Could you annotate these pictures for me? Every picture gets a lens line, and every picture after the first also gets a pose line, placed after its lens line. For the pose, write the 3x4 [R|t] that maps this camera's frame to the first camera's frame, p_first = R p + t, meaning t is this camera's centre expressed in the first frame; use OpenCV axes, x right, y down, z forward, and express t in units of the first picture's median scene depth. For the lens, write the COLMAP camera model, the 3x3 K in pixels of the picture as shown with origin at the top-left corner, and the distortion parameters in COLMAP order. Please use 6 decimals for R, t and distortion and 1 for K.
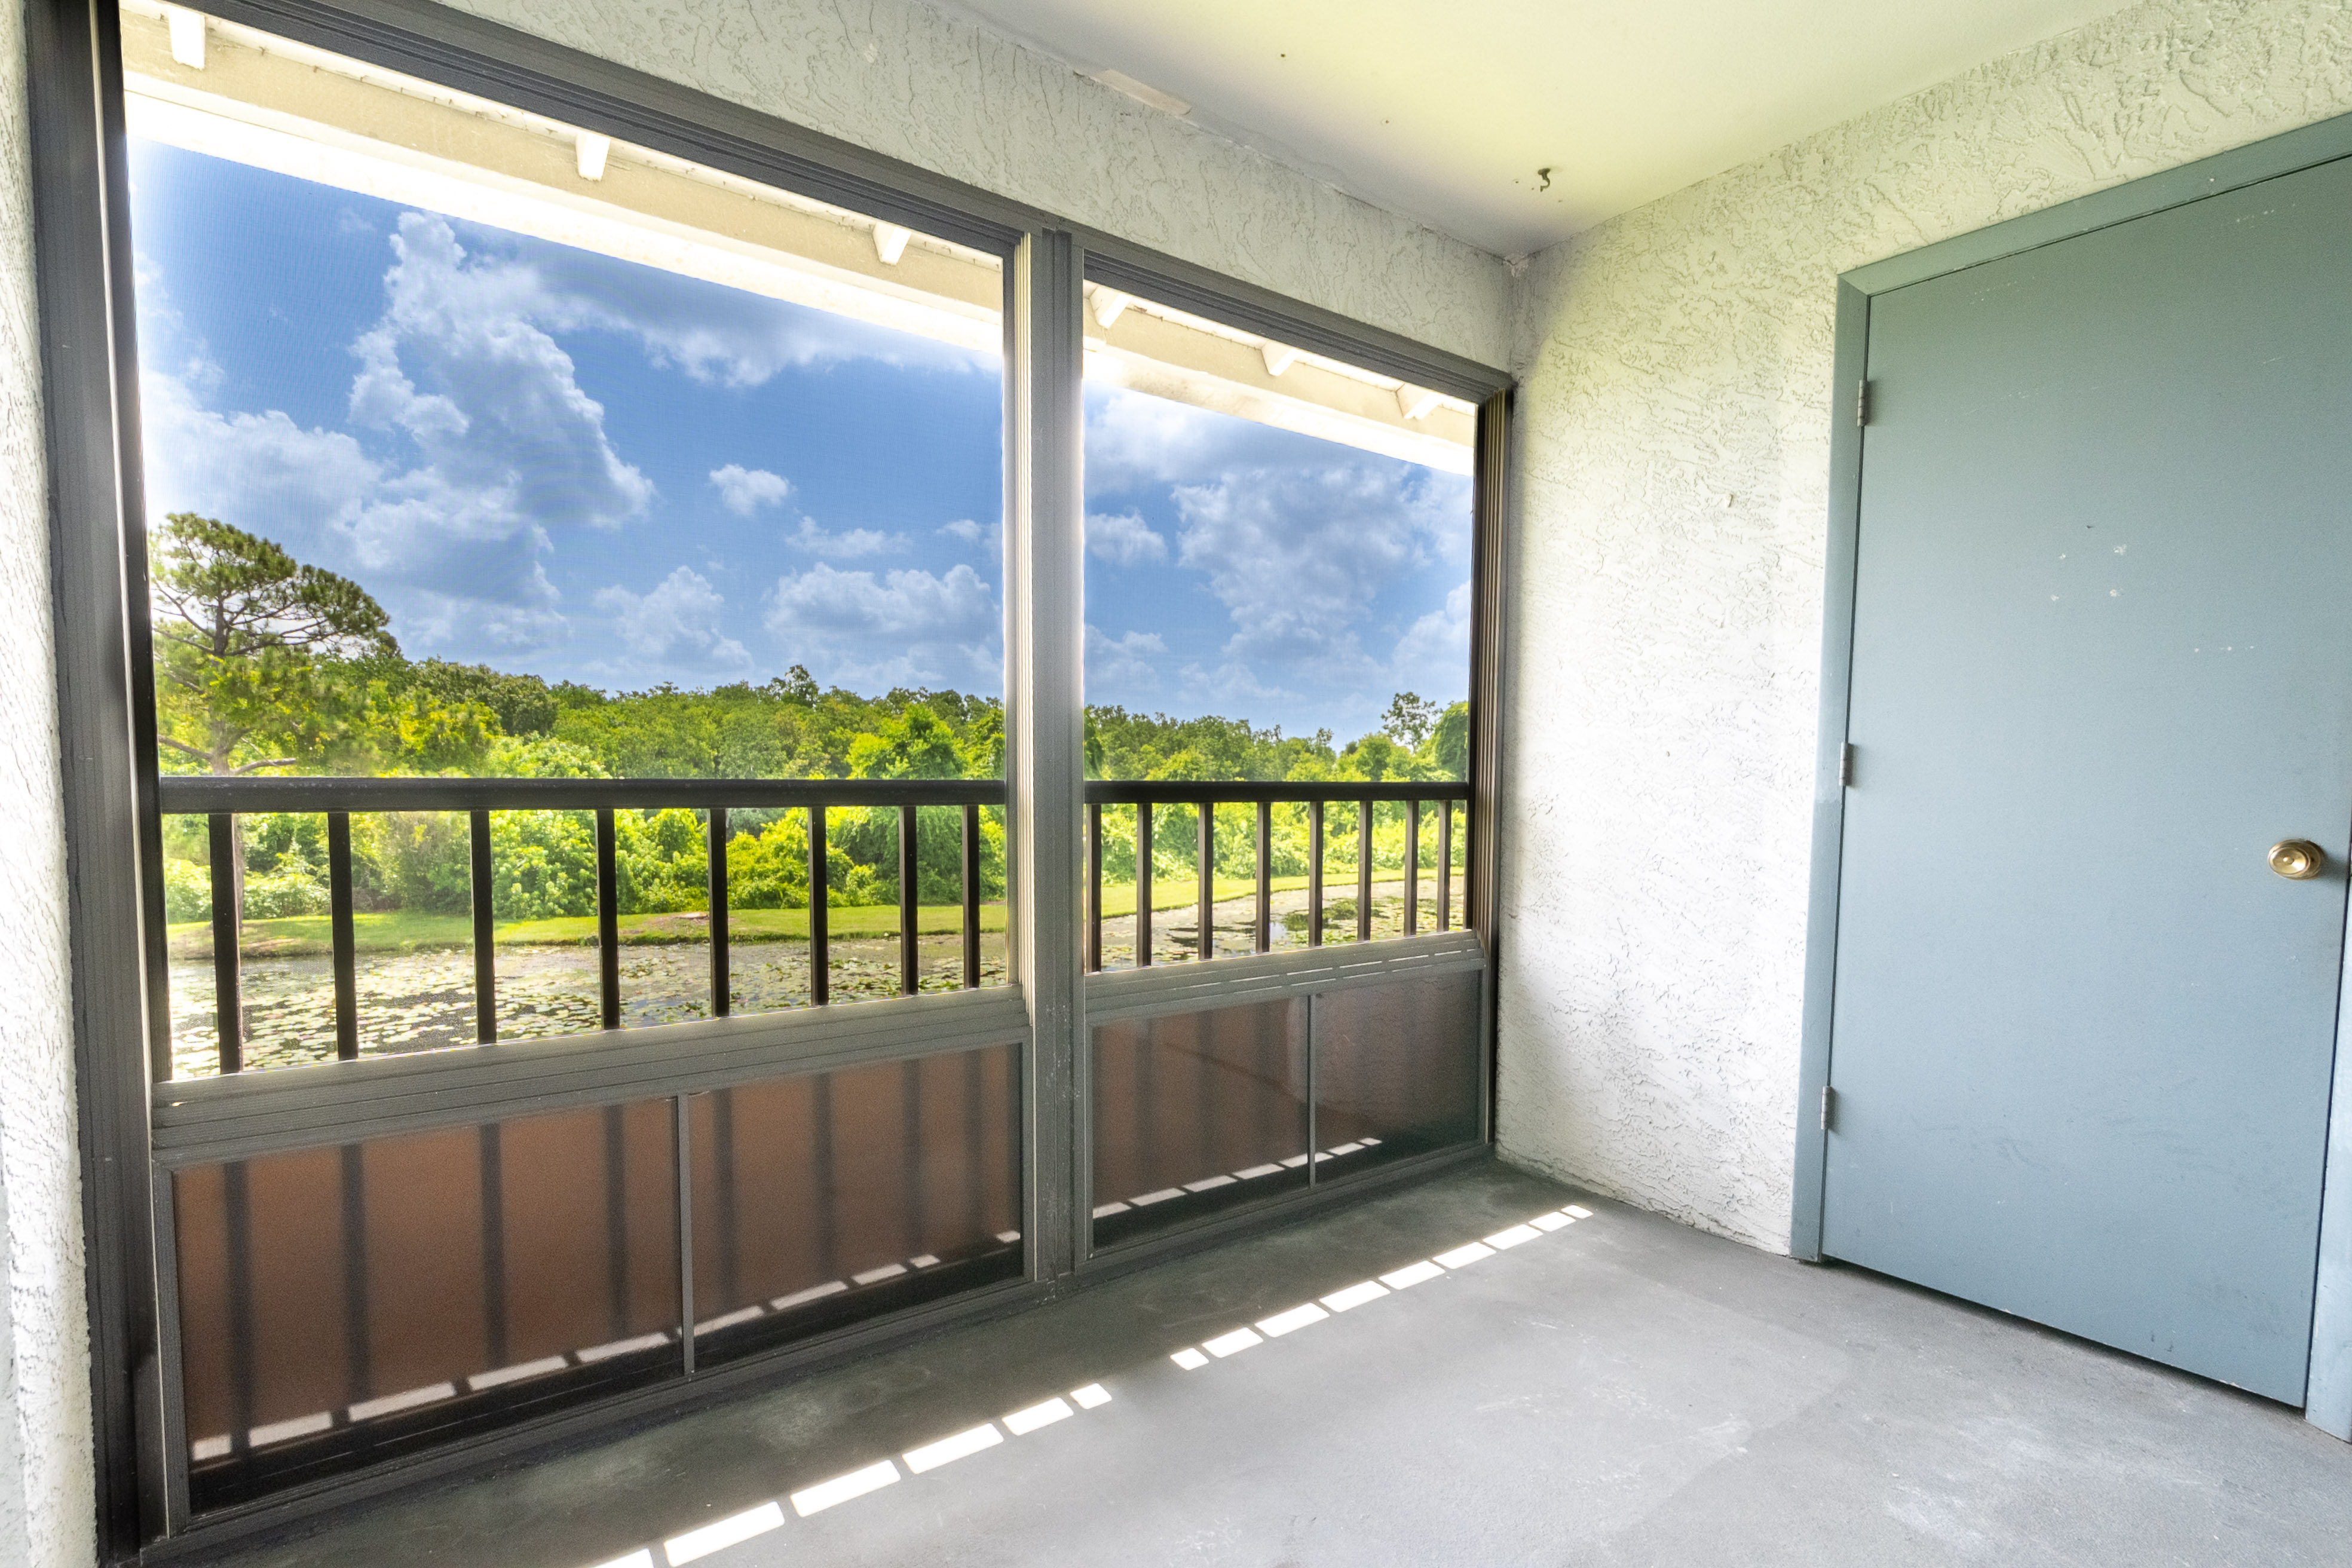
lens RADIAL K [[1128.0, 0, 1171.1], [0, 1128.0, 854.1], [0, 0, 1]] dist [0.021172, -0.026383]
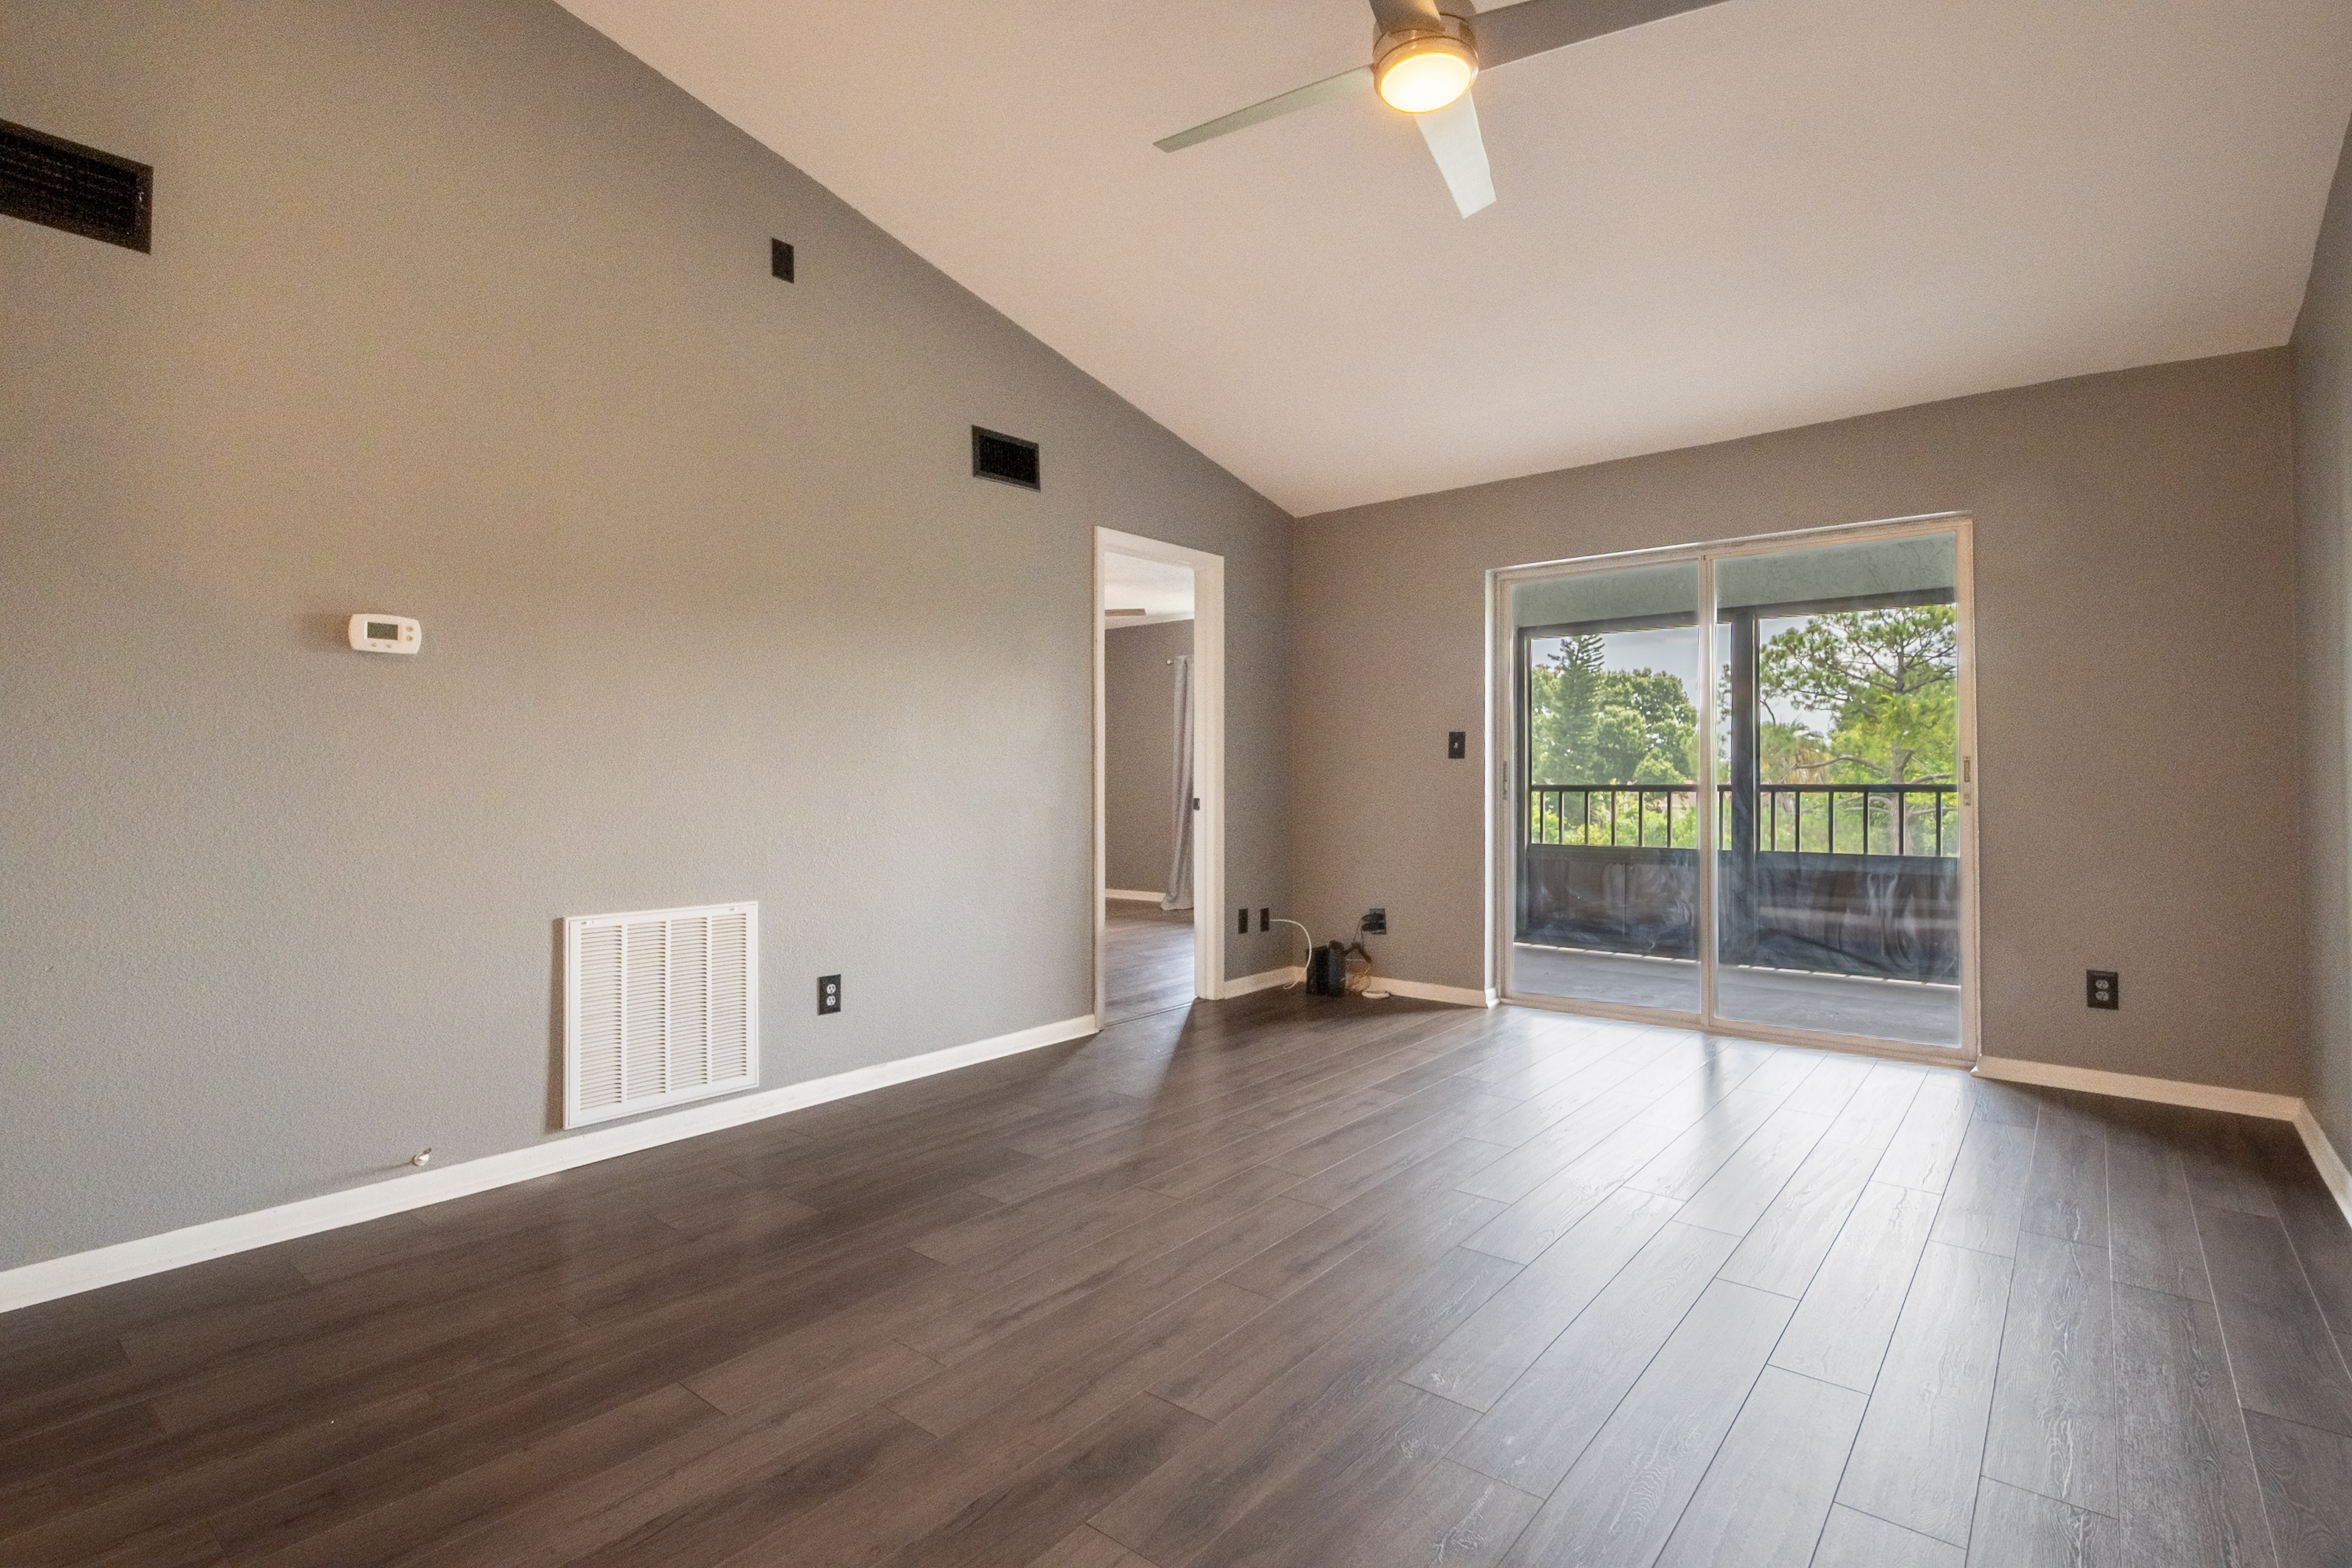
lens RADIAL K [[1110.8, 0, 1151.8], [0, 1110.8, 773.1], [0, 0, 1]] dist [0.000962, 0.000020]
pose [[0.229361, -0.017215, -0.973189, 0.184757], [-0.062364, 0.997529, -0.032344, 0.007834], [0.971341, 0.068111, 0.227721, -0.095590]]
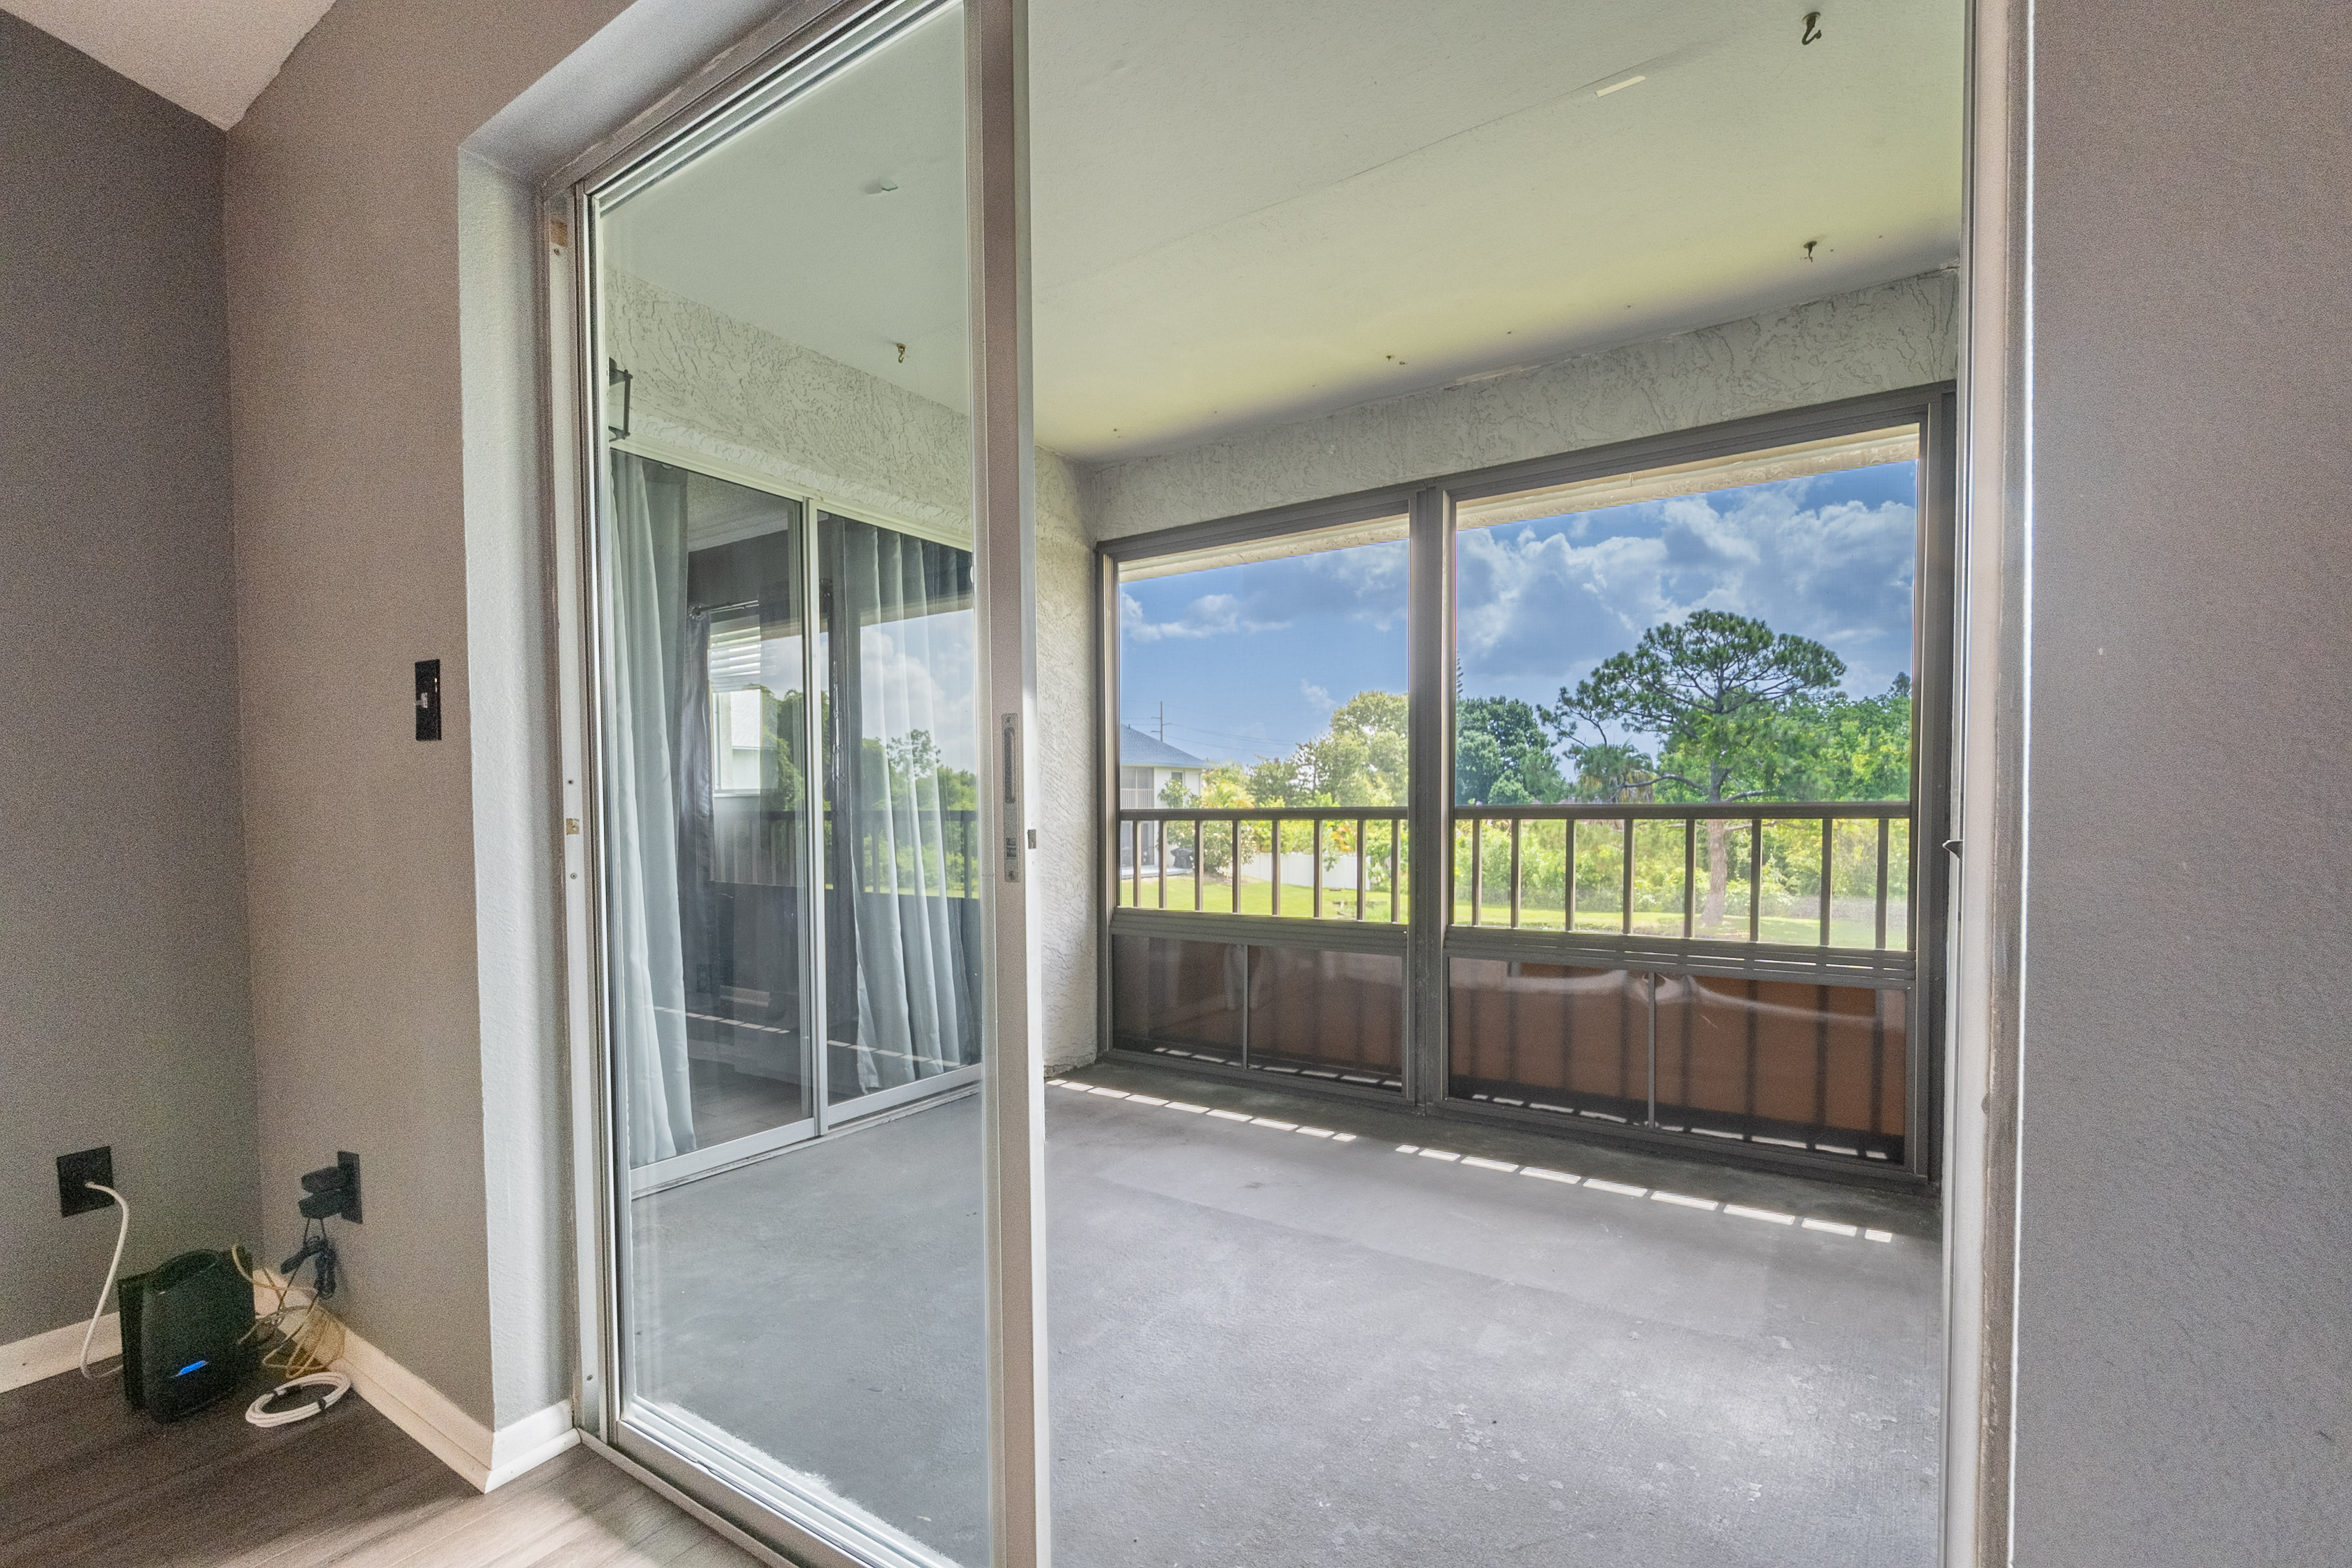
lens RADIAL K [[1026.5, 0, 1179.7], [0, 1026.5, 849.9], [0, 0, 1]] dist [0.001139, 0.000086]
pose [[0.333940, 0.029962, -0.942118, 0.089804], [-0.051466, 0.998583, 0.013516, -0.000109], [0.941188, 0.043973, 0.335009, 0.010188]]
